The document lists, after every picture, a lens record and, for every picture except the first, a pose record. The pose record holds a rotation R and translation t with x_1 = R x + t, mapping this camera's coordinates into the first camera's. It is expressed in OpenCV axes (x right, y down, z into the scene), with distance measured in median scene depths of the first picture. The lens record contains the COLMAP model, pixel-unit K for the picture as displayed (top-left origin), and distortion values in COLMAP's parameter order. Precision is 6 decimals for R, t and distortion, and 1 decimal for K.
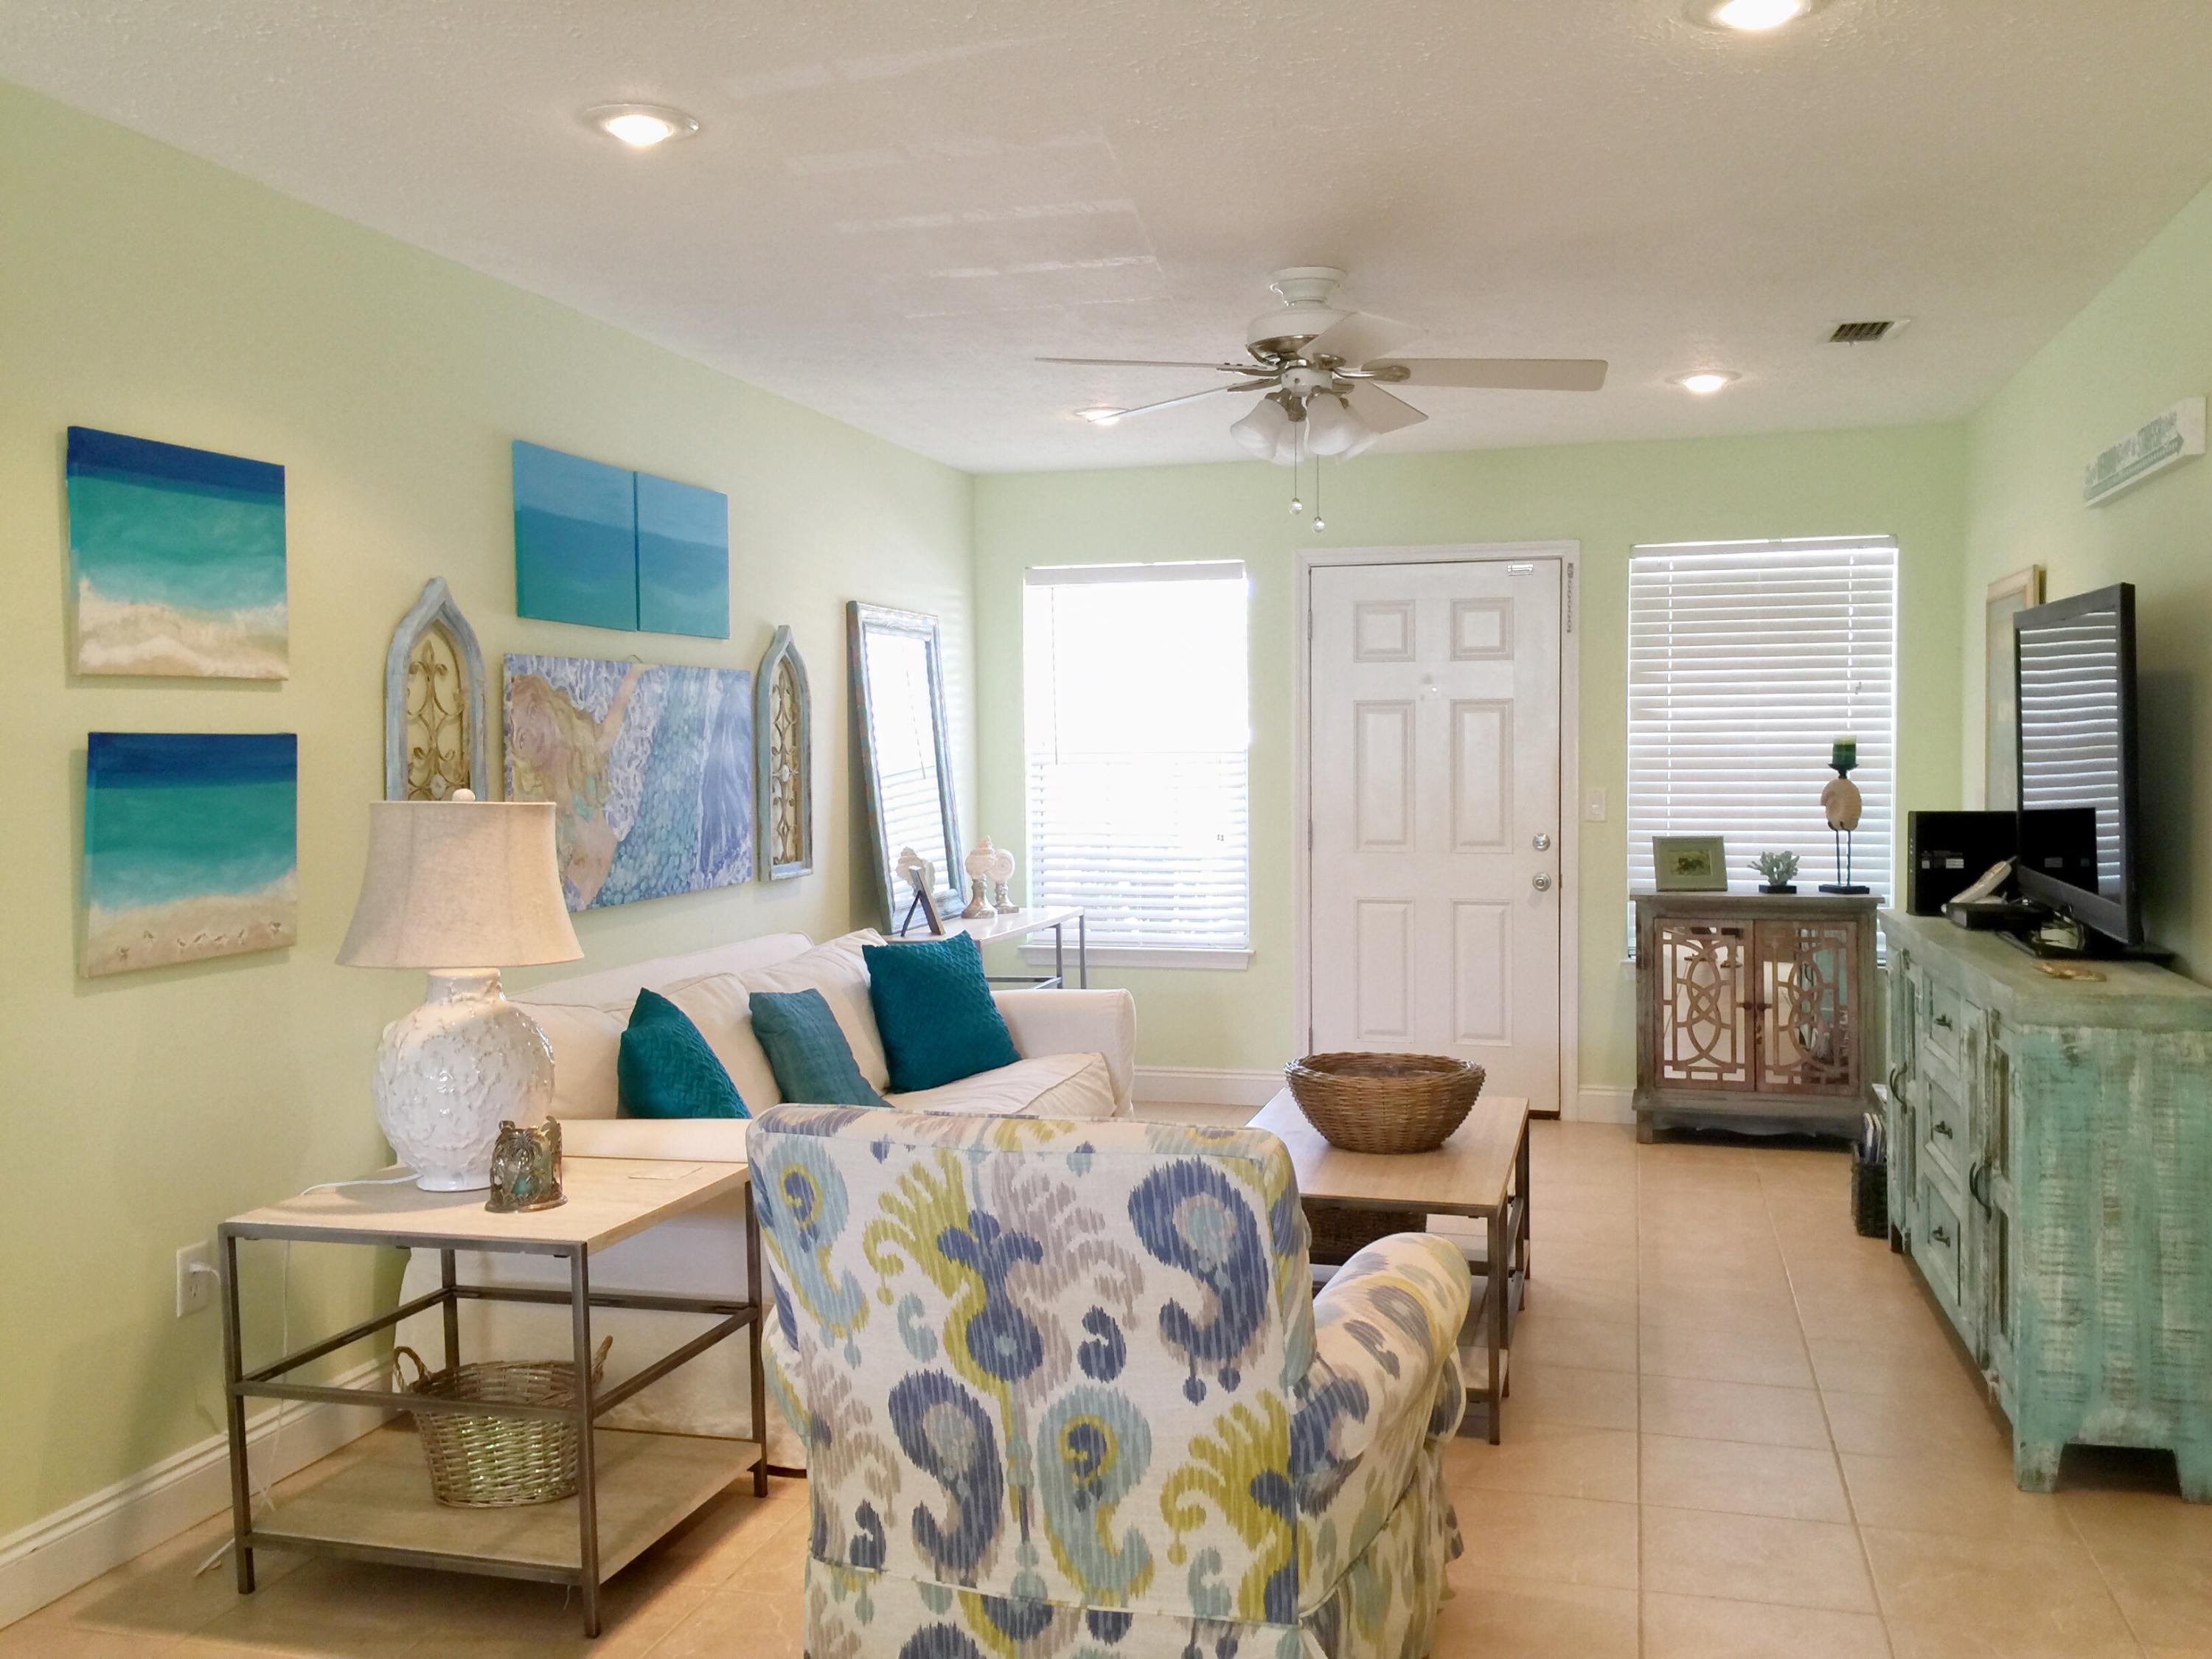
lens RADIAL K [[1885.7, 0, 1106.0], [0, 1885.7, 829.5], [0, 0, 1]] dist [0.070993, -0.078872]
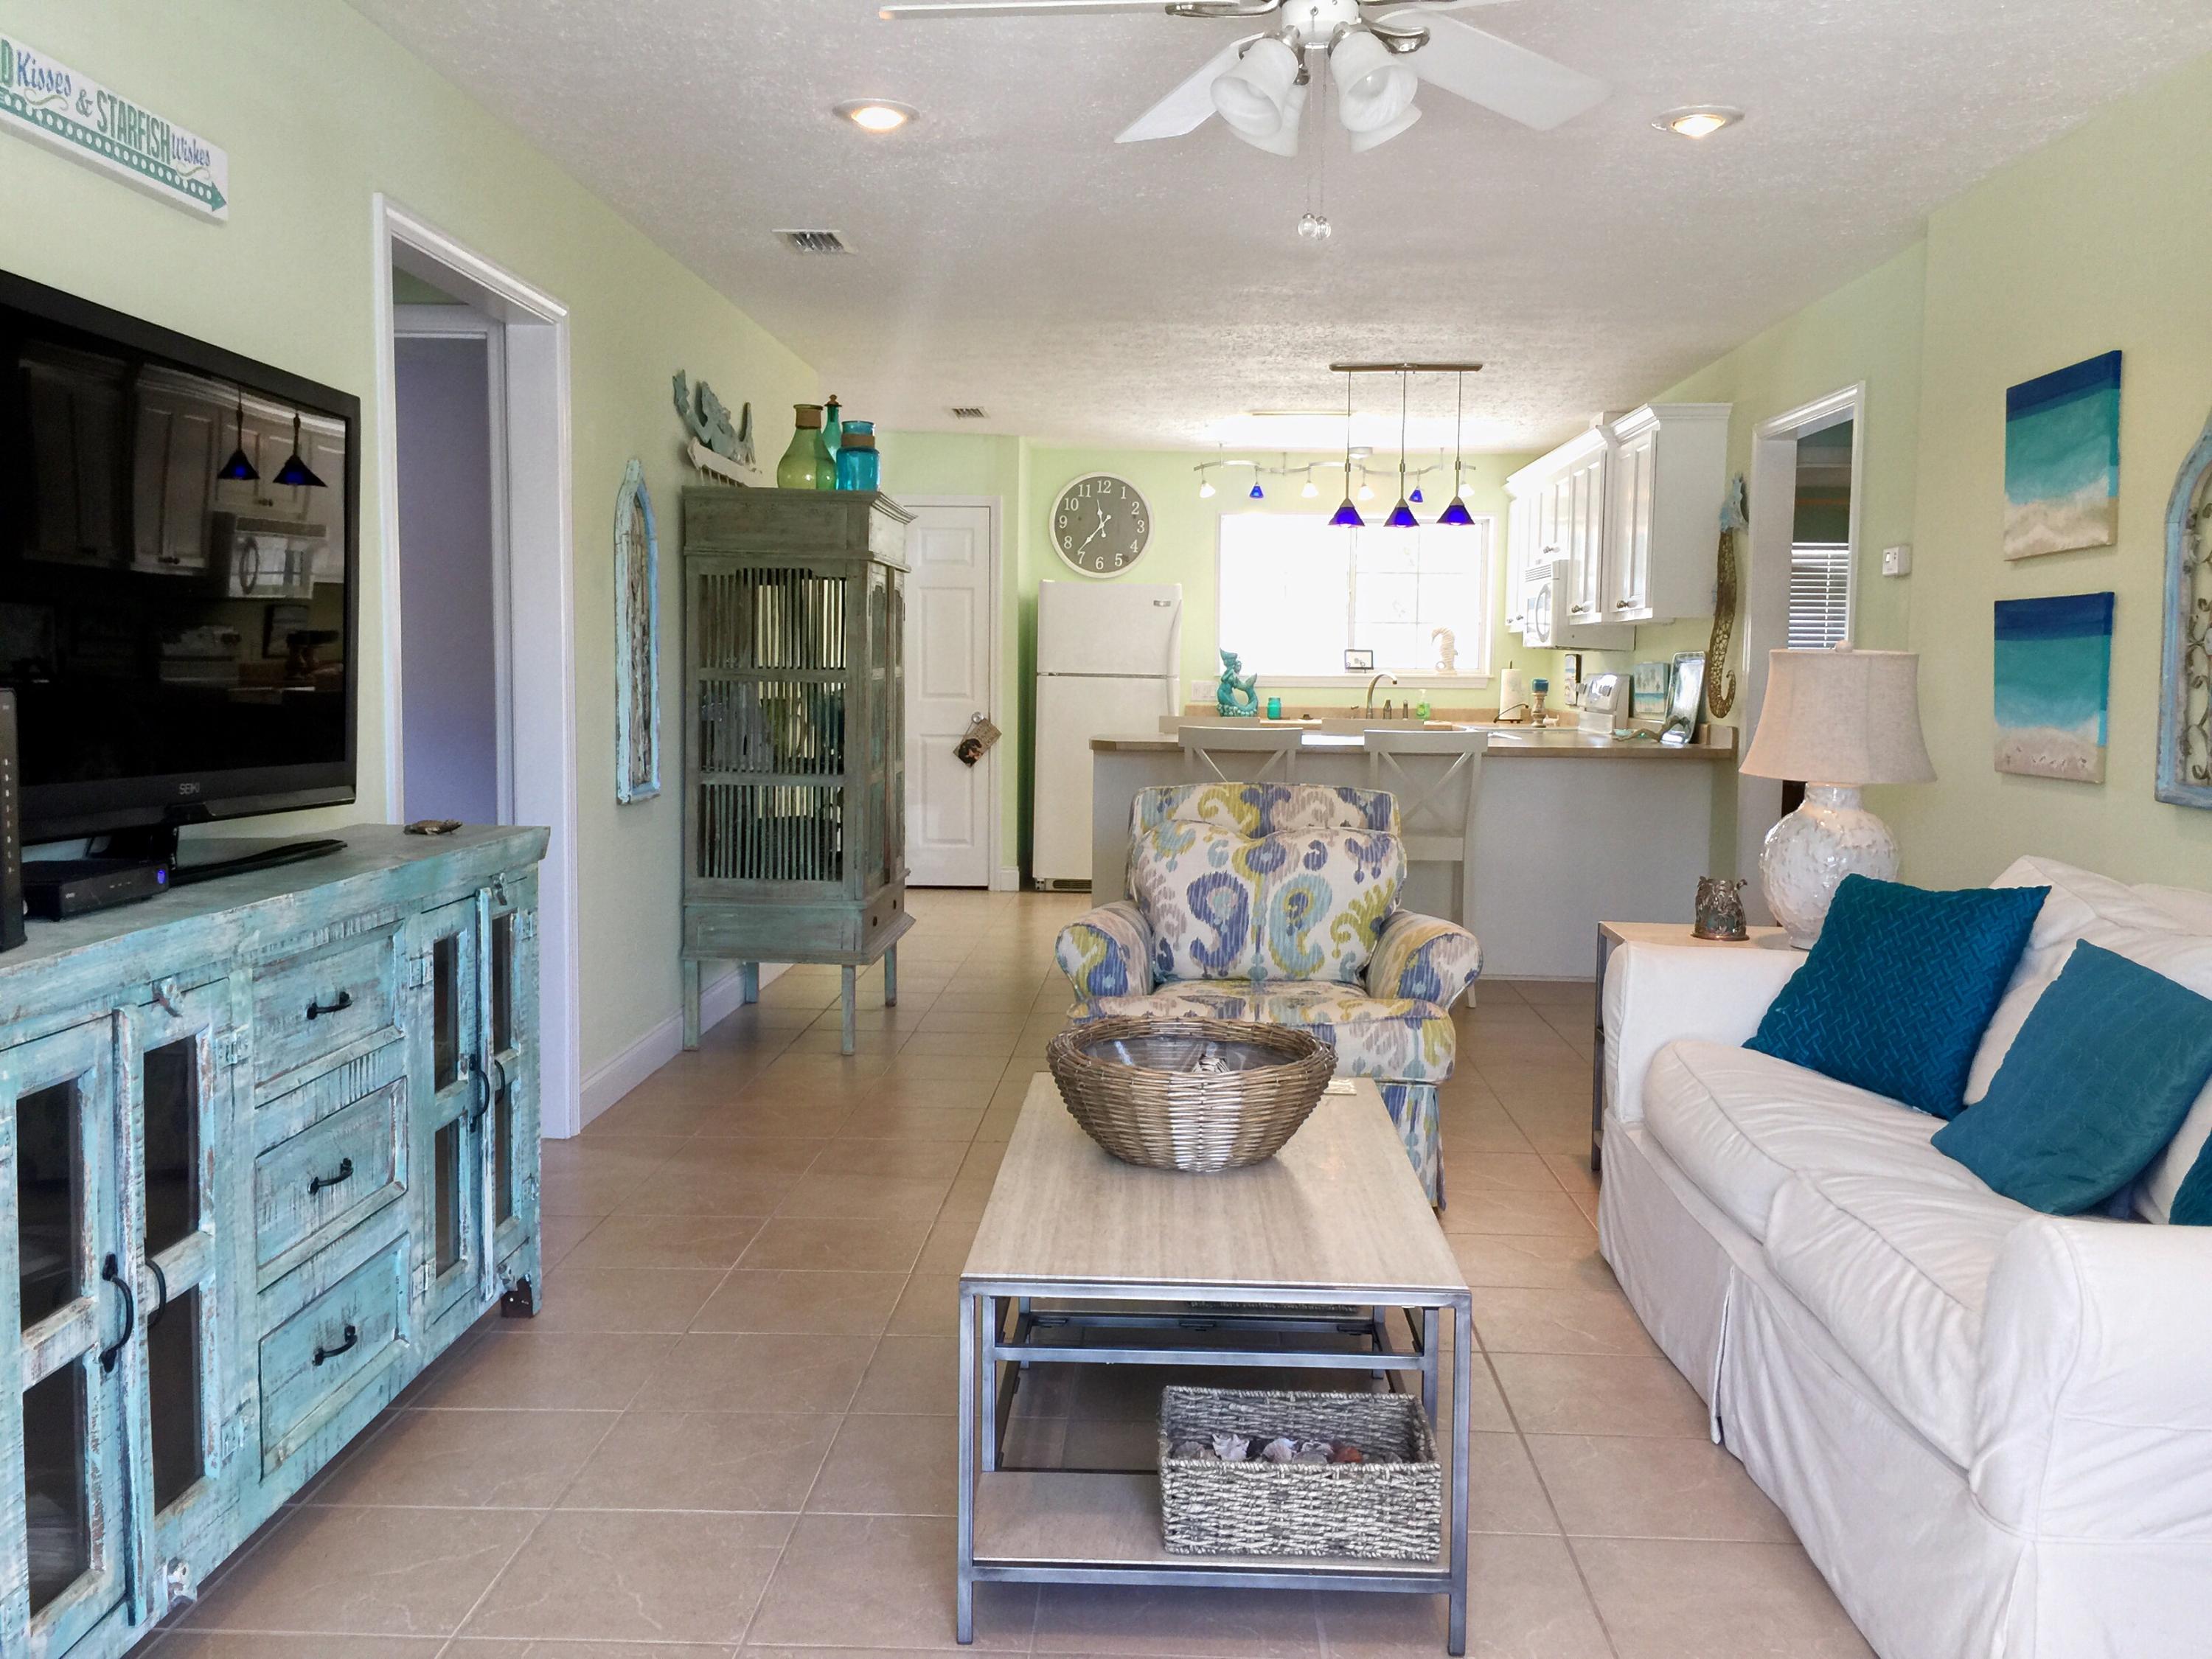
lens RADIAL K [[1885.7, 0, 1106.0], [0, 1885.7, 829.5], [0, 0, 1]] dist [0.070993, -0.078872]
pose [[-0.973576, 0.019608, -0.227519, 0.327034], [-0.010346, 0.991496, 0.129723, -0.042694], [0.228127, 0.128649, -0.965094, 1.615459]]
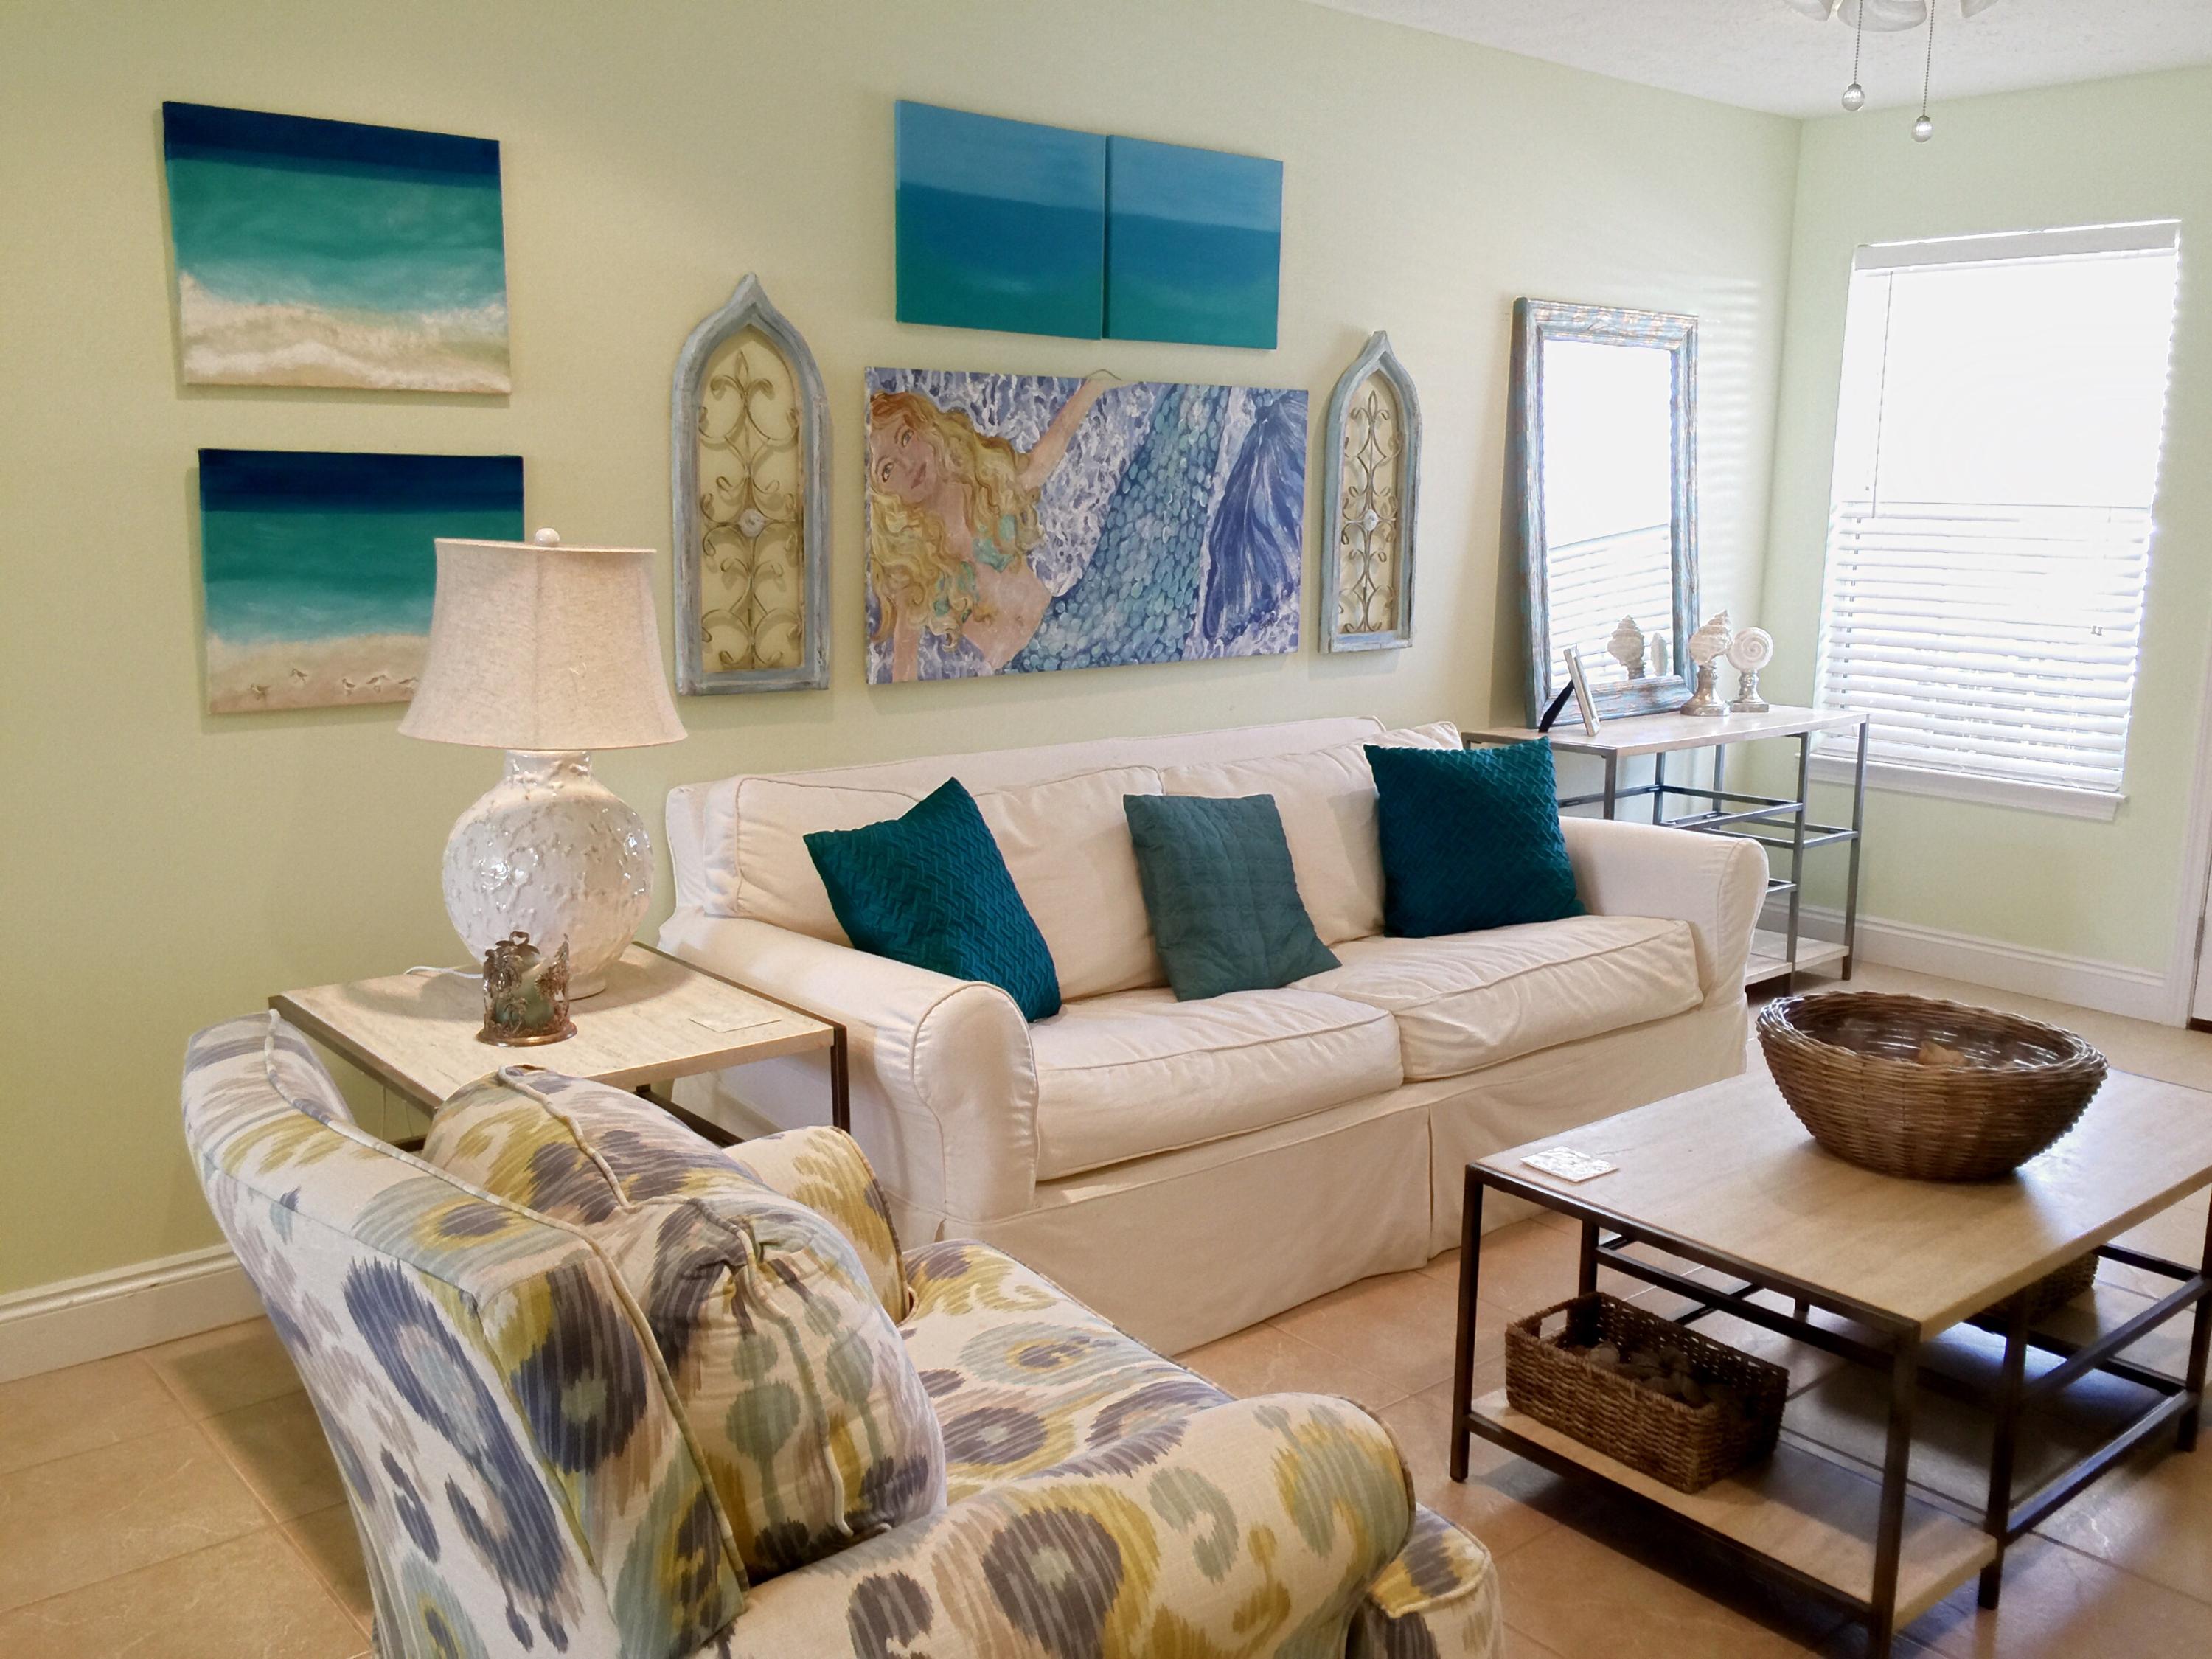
lens RADIAL K [[1885.7, 0, 1106.0], [0, 1885.7, 829.5], [0, 0, 1]] dist [0.070993, -0.078872]
pose [[0.829416, 0.126295, -0.544168, 0.252028], [-0.049352, 0.986866, 0.153818, -0.023598], [0.556447, -0.100724, 0.824755, 0.332965]]
